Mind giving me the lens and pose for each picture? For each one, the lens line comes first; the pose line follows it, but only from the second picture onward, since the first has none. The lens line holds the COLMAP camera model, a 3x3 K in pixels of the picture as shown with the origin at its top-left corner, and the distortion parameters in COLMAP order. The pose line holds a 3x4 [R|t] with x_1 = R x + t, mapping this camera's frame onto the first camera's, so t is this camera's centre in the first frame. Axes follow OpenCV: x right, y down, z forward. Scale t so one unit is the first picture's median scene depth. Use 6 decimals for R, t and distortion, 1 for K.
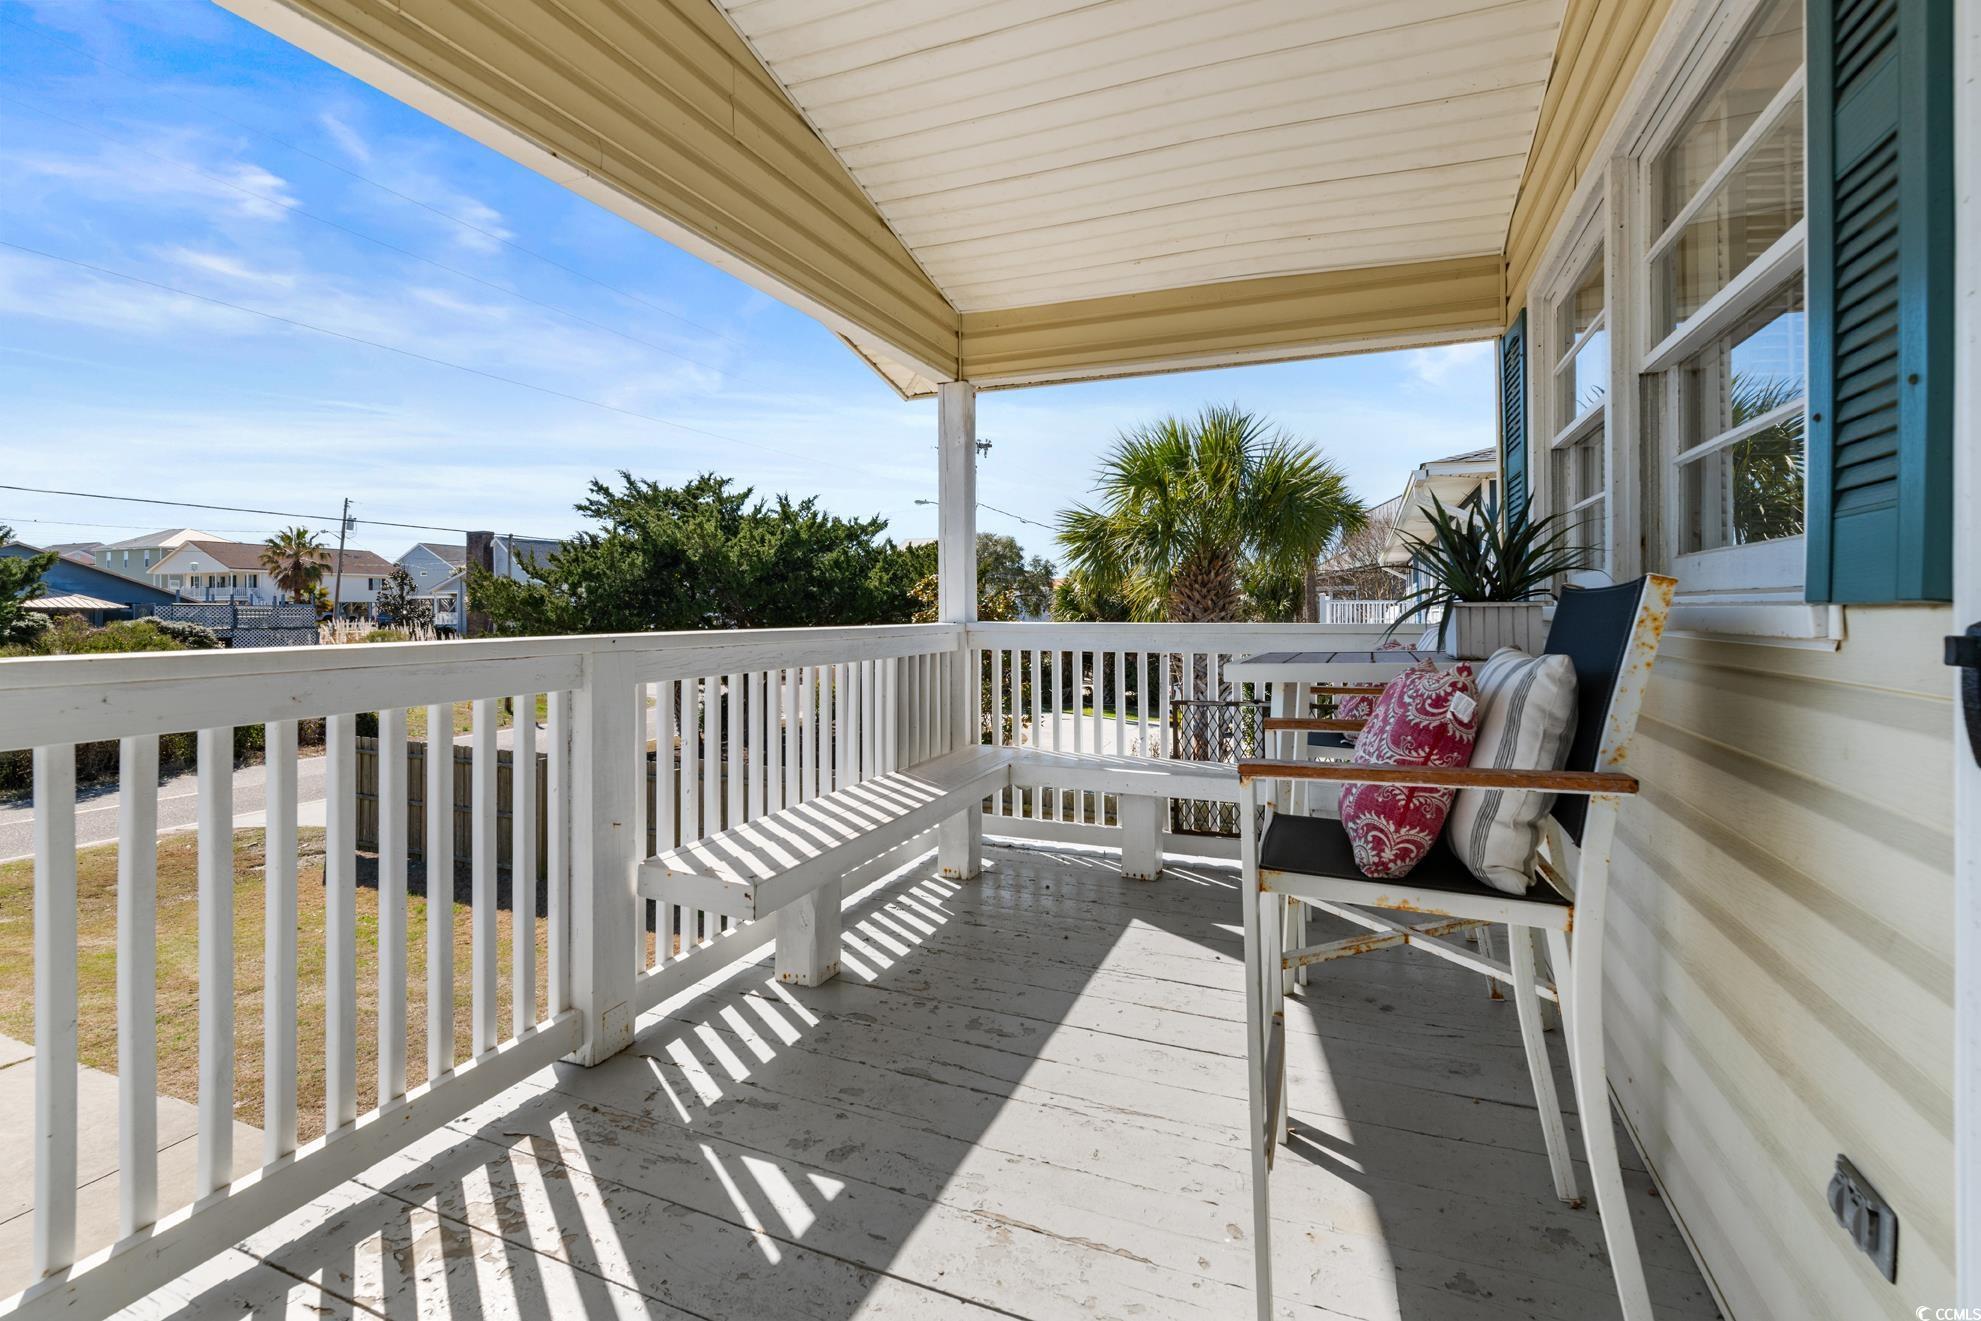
lens RADIAL K [[881.0, 0, 992.8], [0, 881.0, 608.1], [0, 0, 1]] dist [-0.001028, -0.000309]
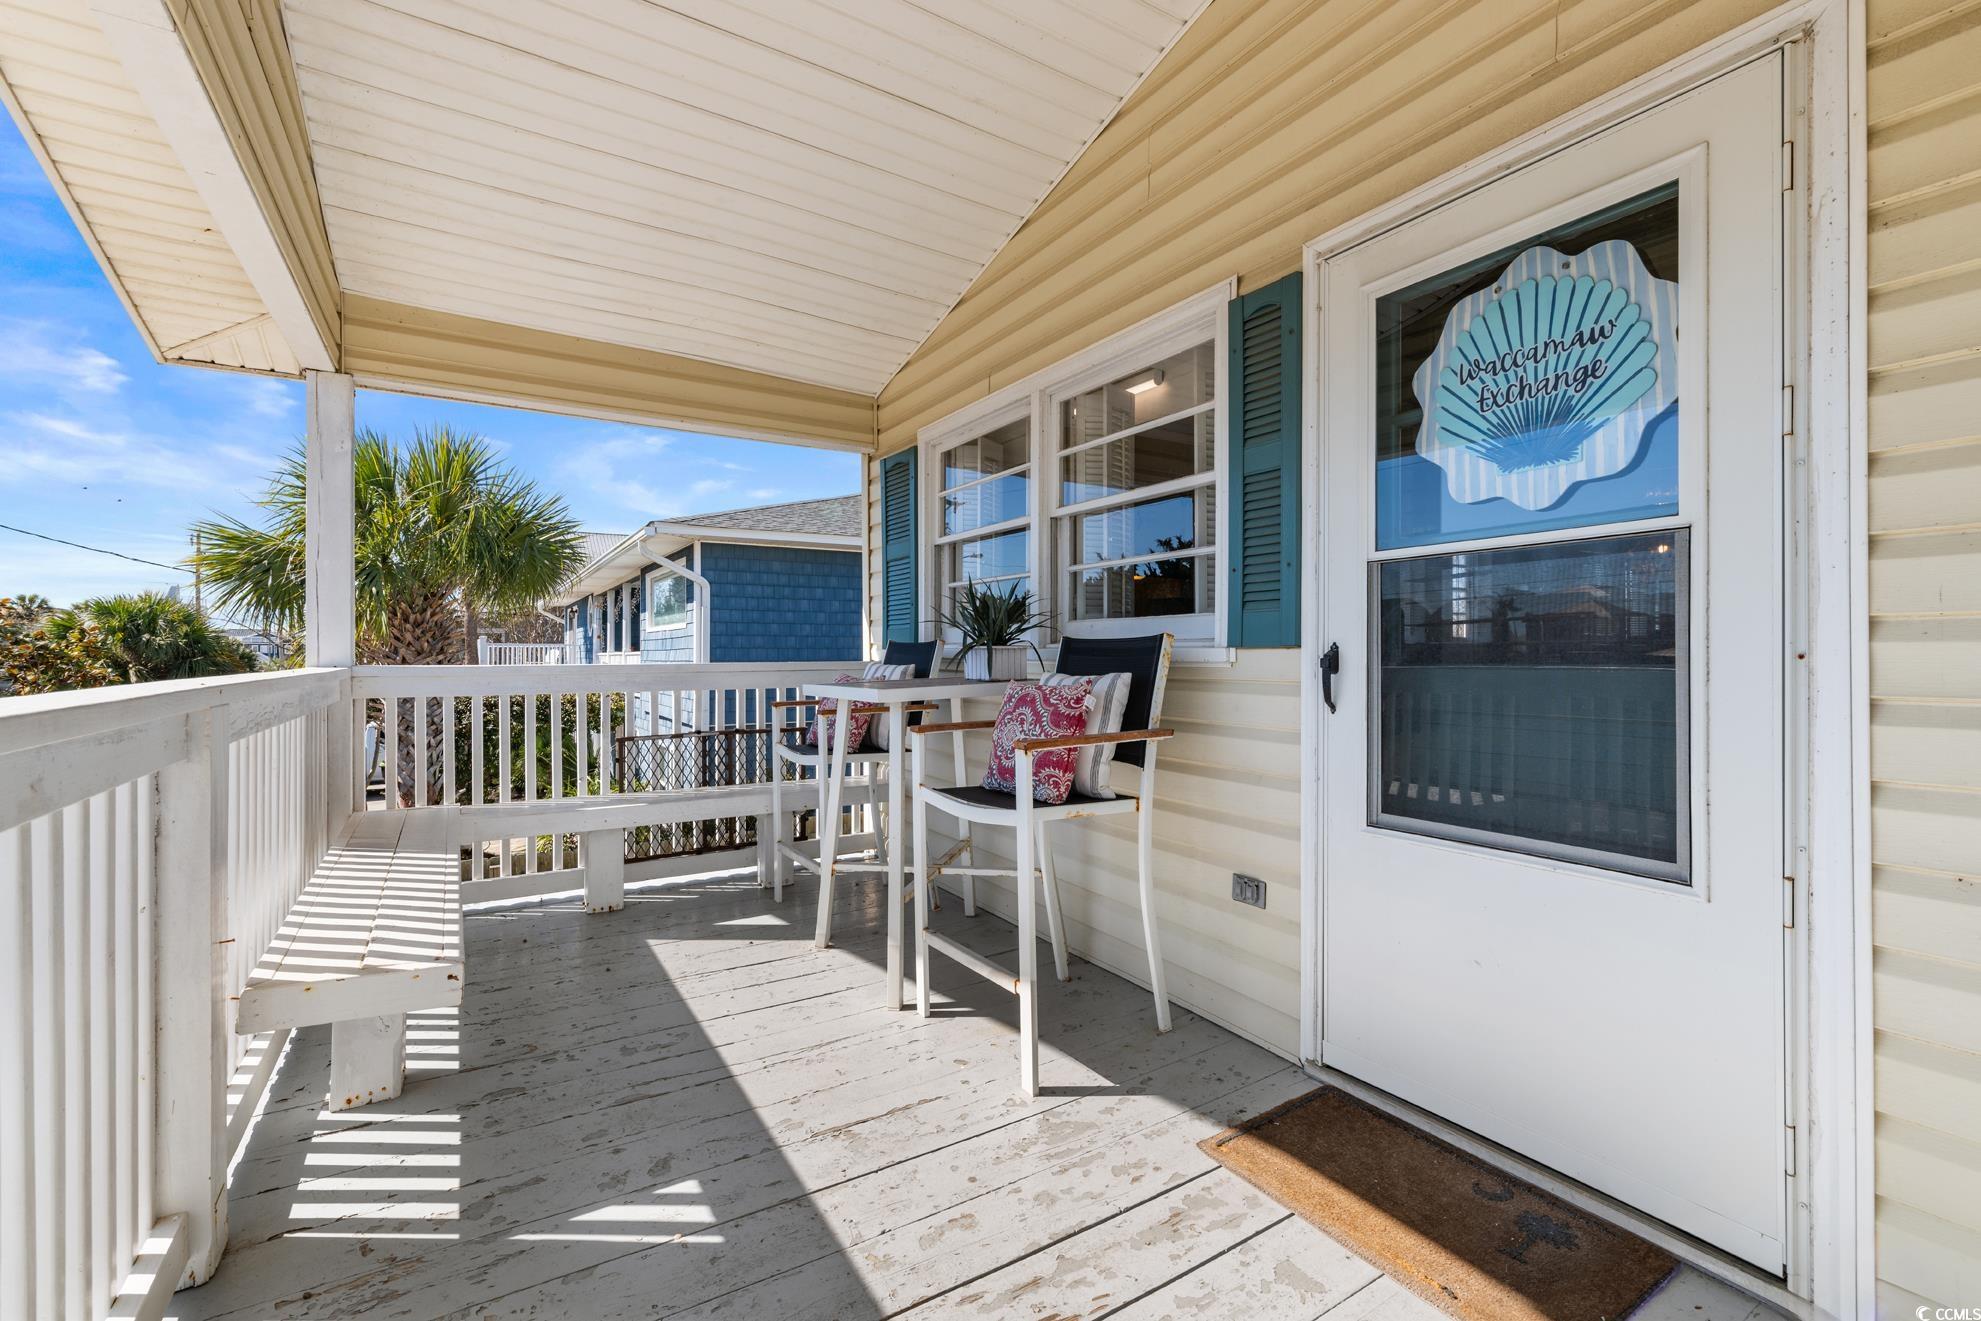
lens RADIAL K [[860.1, 0, 992.4], [0, 860.1, 655.4], [0, 0, 1]] dist [0.000098, 0.000020]
pose [[0.587838, -0.001793, 0.808977, -0.602026], [-0.001226, 0.999994, 0.003107, 0.004893], [-0.808978, -0.002818, 0.587833, 0.063529]]
